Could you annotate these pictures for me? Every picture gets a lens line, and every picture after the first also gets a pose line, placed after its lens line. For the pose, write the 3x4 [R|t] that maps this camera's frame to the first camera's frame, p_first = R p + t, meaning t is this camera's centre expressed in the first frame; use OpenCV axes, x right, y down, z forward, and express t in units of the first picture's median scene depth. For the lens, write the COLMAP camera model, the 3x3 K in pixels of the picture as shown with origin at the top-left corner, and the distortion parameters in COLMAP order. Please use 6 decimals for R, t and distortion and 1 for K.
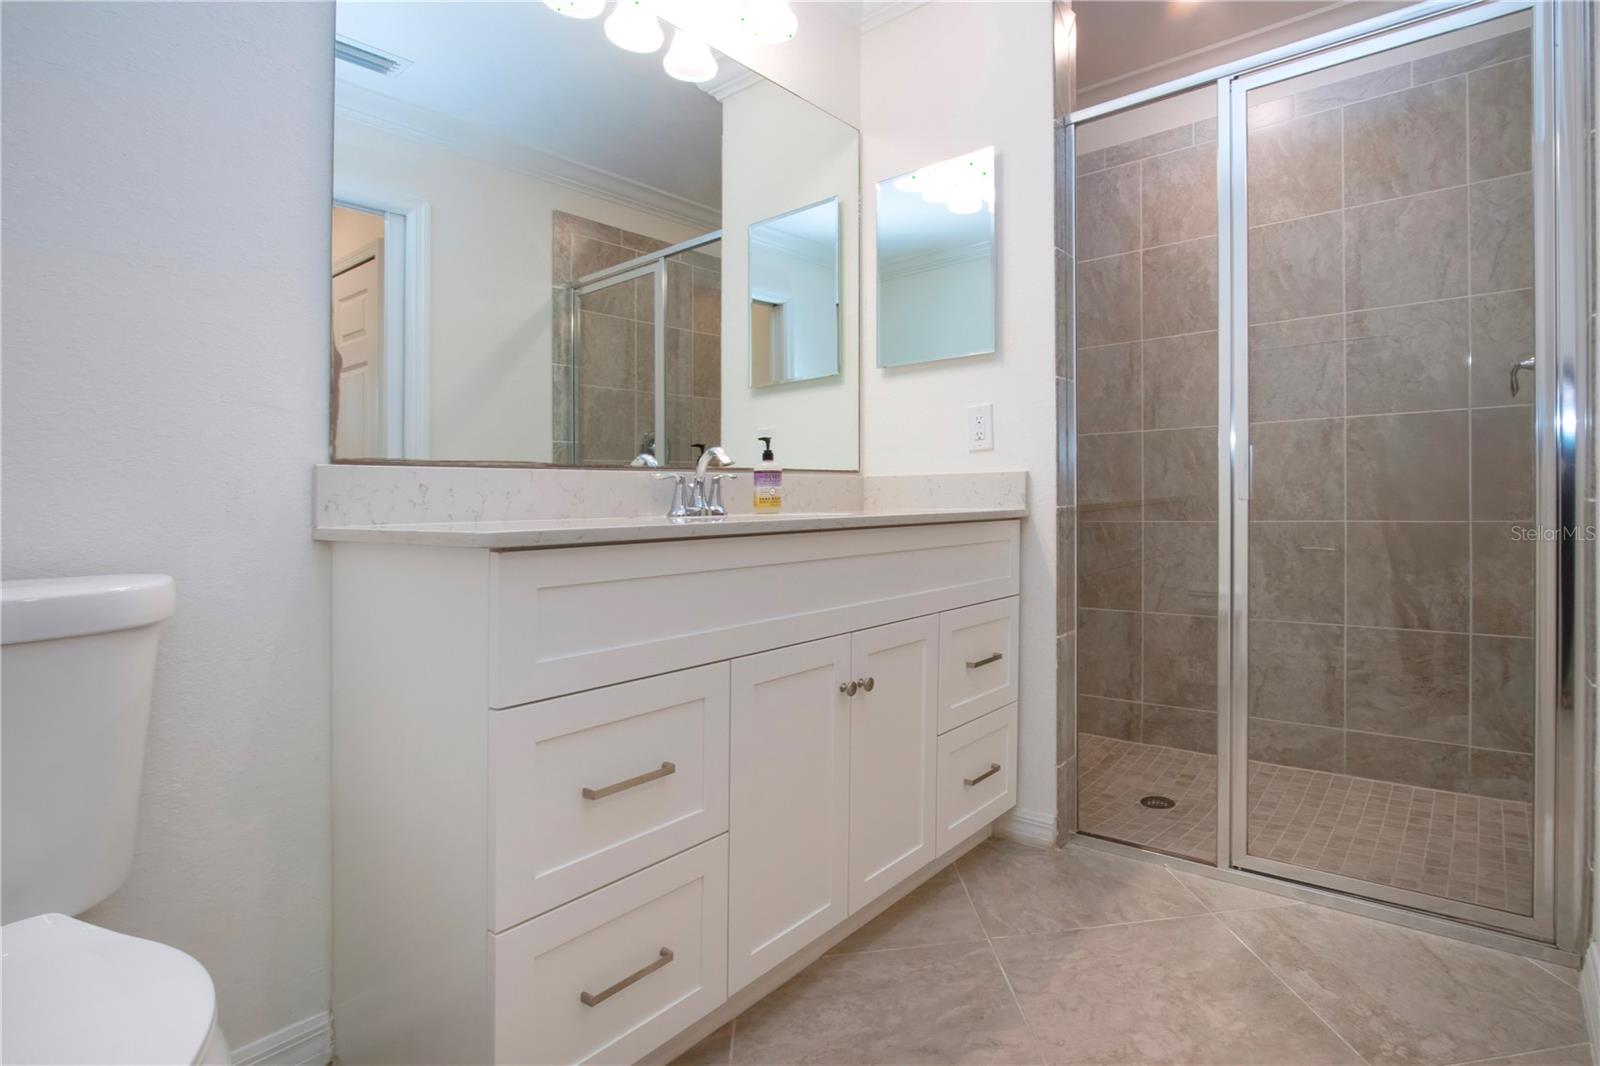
lens RADIAL K [[799.6, 0, 840.7], [0, 799.6, 505.9], [0, 0, 1]] dist [-0.004056, 0.000241]
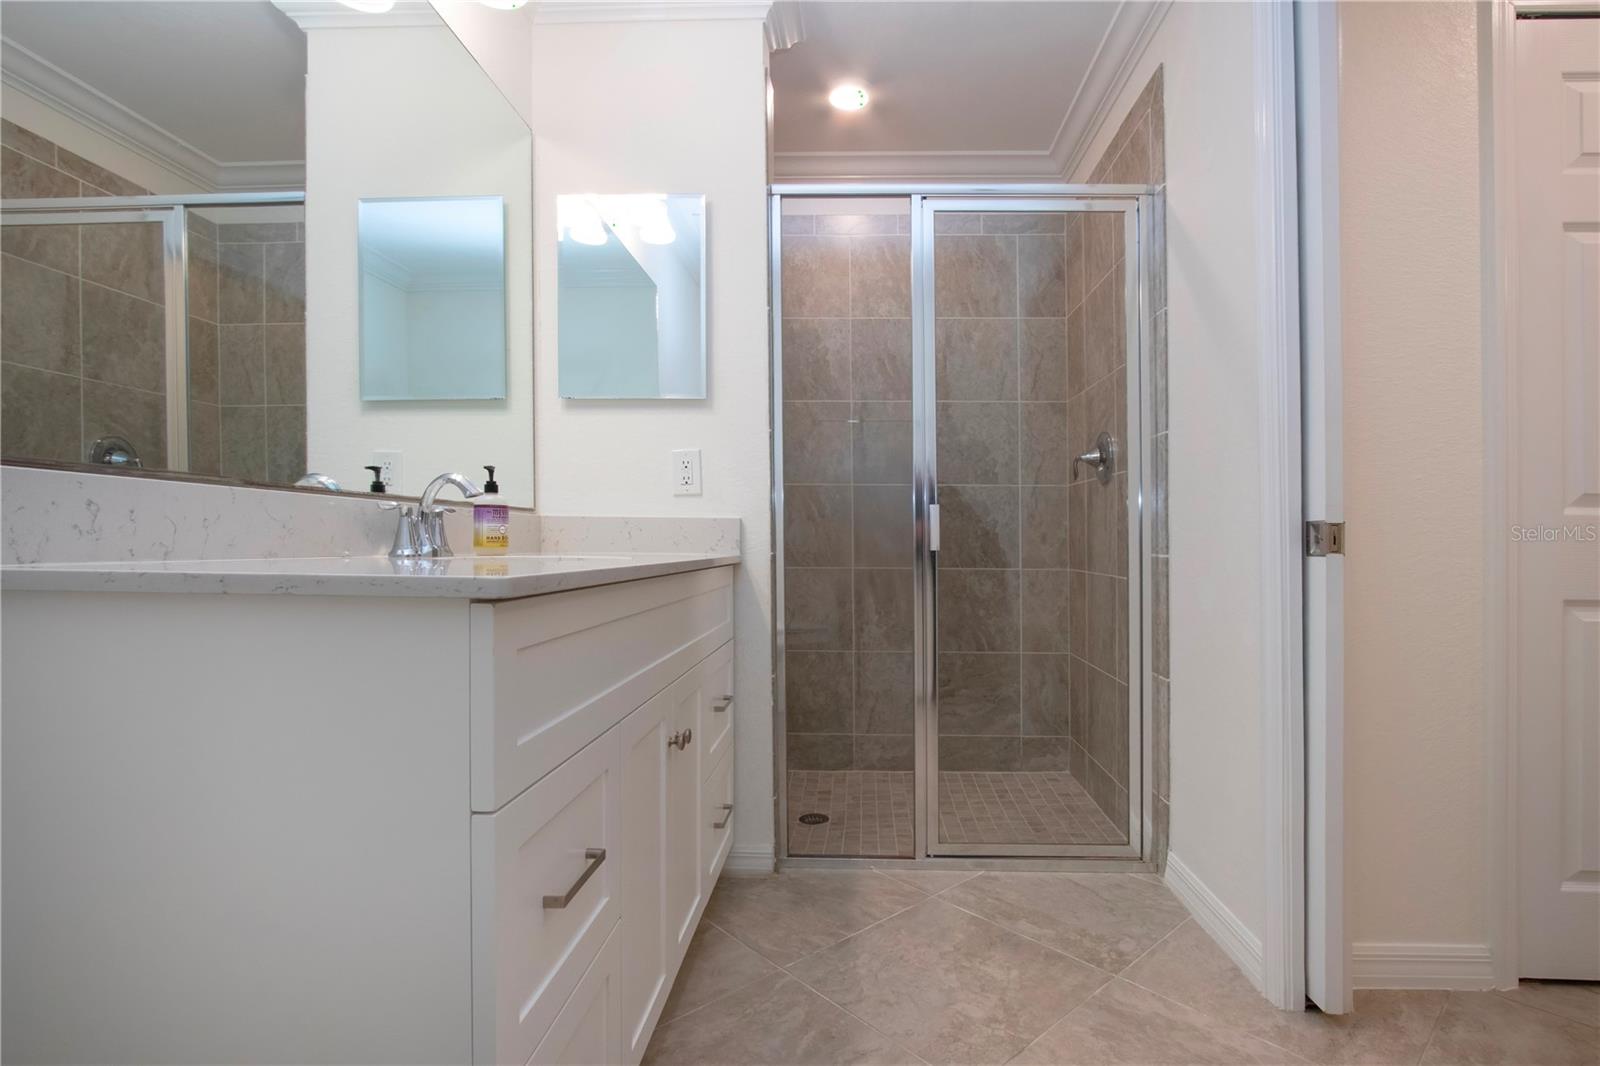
lens RADIAL K [[803.1, 0, 814.0], [0, 803.1, 554.4], [0, 0, 1]] dist [-0.003018, -0.000608]
pose [[0.818830, 0.016779, 0.573791, -0.299800], [-0.019168, 0.999815, -0.001883, 0.003885], [-0.573716, -0.009456, 0.818999, 0.098375]]
